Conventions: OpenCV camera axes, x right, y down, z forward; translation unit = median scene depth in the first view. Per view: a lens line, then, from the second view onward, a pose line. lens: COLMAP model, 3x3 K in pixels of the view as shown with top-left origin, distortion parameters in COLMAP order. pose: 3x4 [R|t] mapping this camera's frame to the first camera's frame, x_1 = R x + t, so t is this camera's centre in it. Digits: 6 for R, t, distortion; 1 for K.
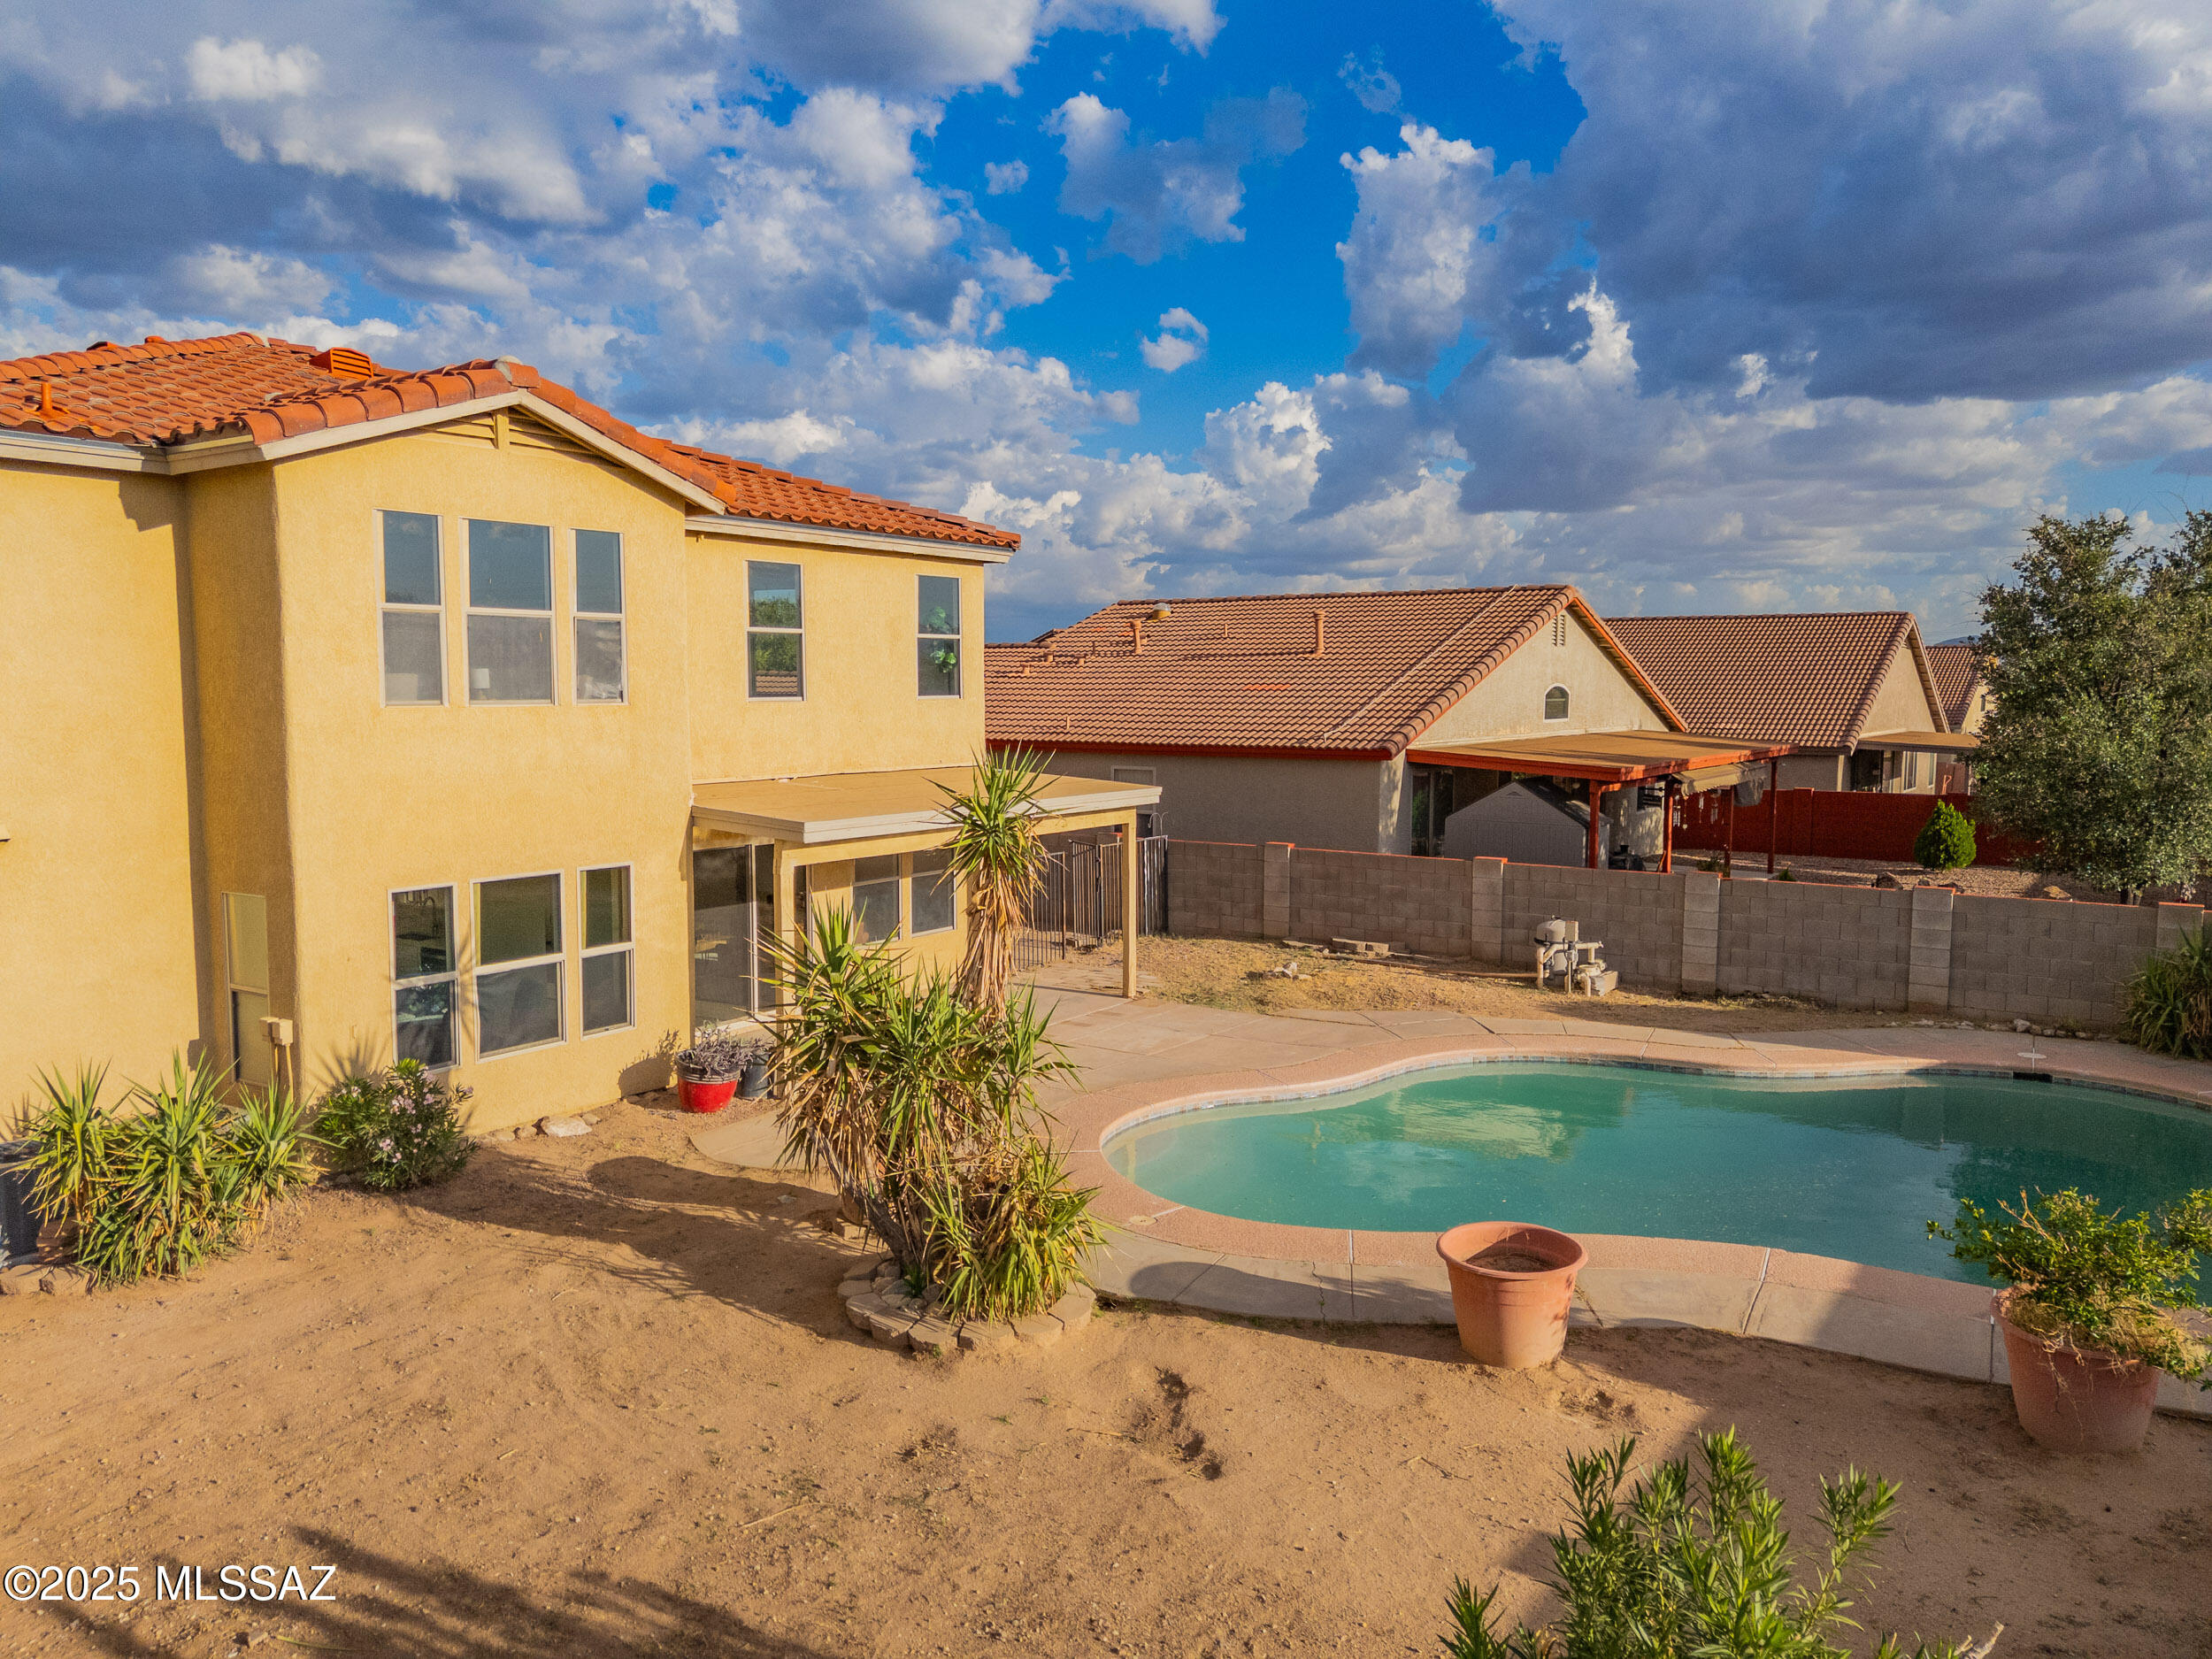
lens RADIAL K [[1594.2, 0, 1095.3], [0, 1594.2, 830.1], [0, 0, 1]] dist [0.074875, 0.000808]
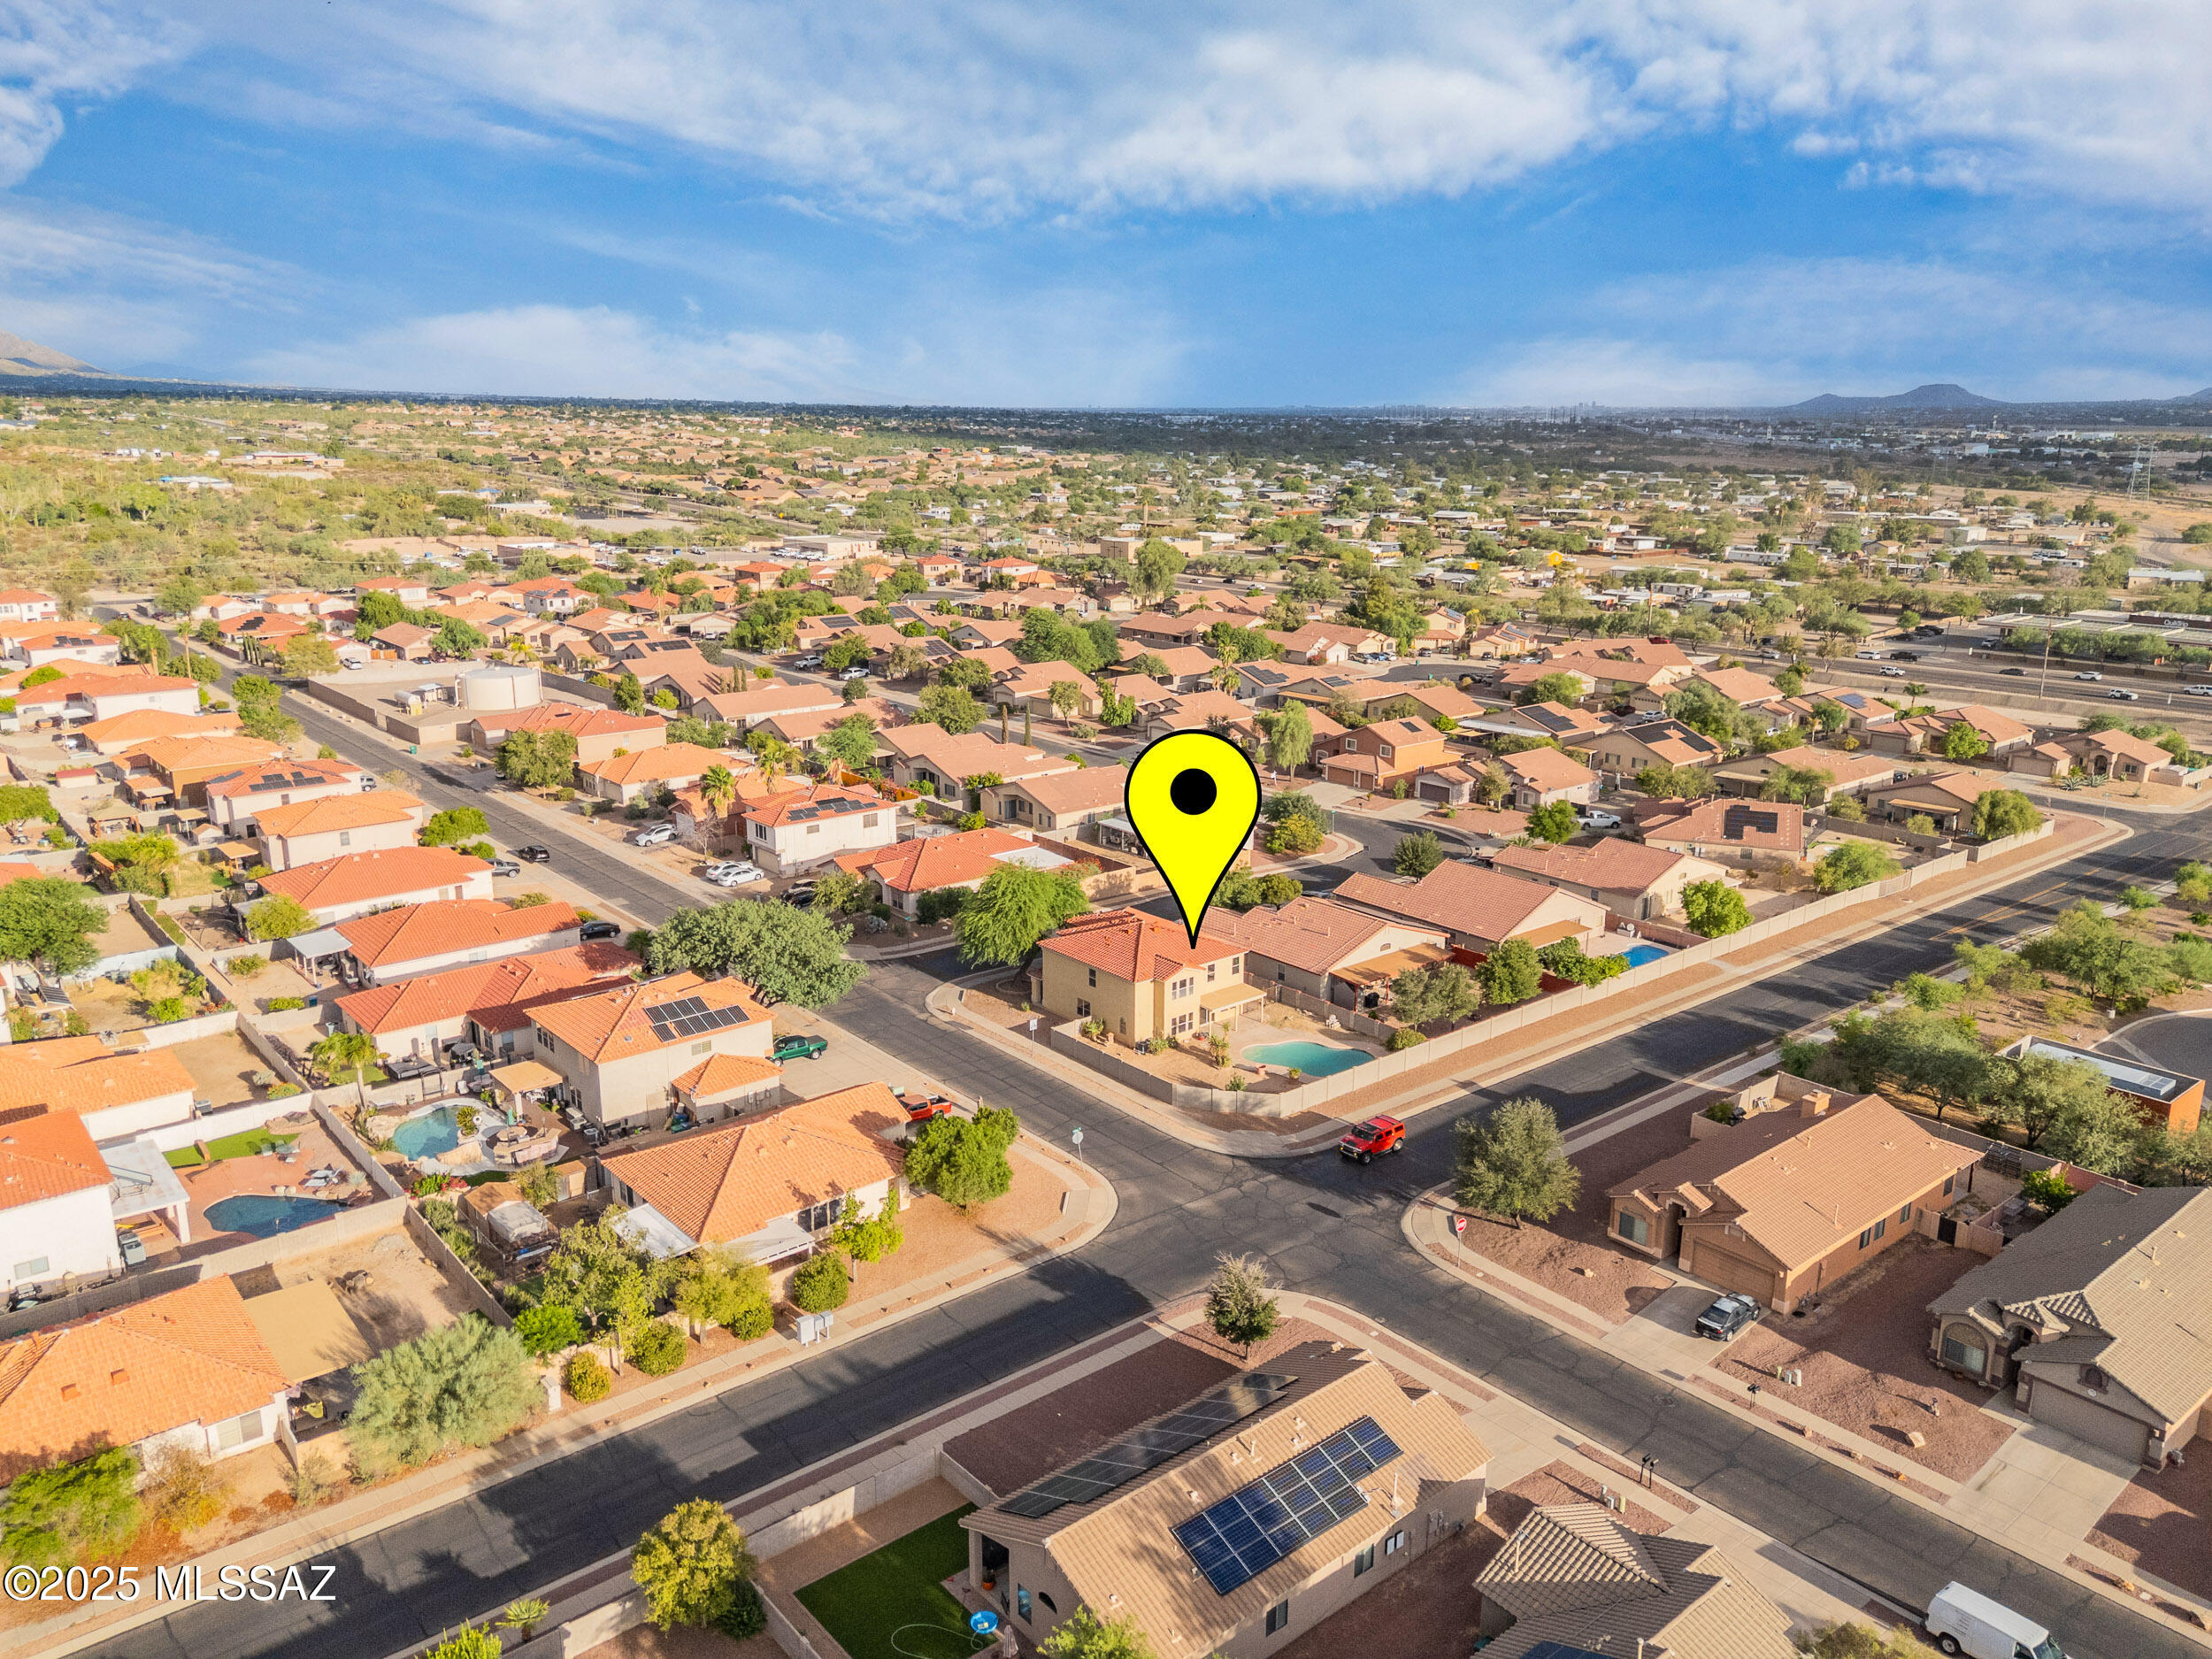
lens RADIAL K [[1559.8, 0, 1106.0], [0, 1559.8, 829.5], [0, 0, 1]] dist [0.061510, 0.000416]
pose [[0.956957, 0.074483, -0.280508, 1.721043], [-0.026663, 0.984983, 0.170582, -2.618200], [0.289001, -0.155760, 0.944572, -7.697682]]
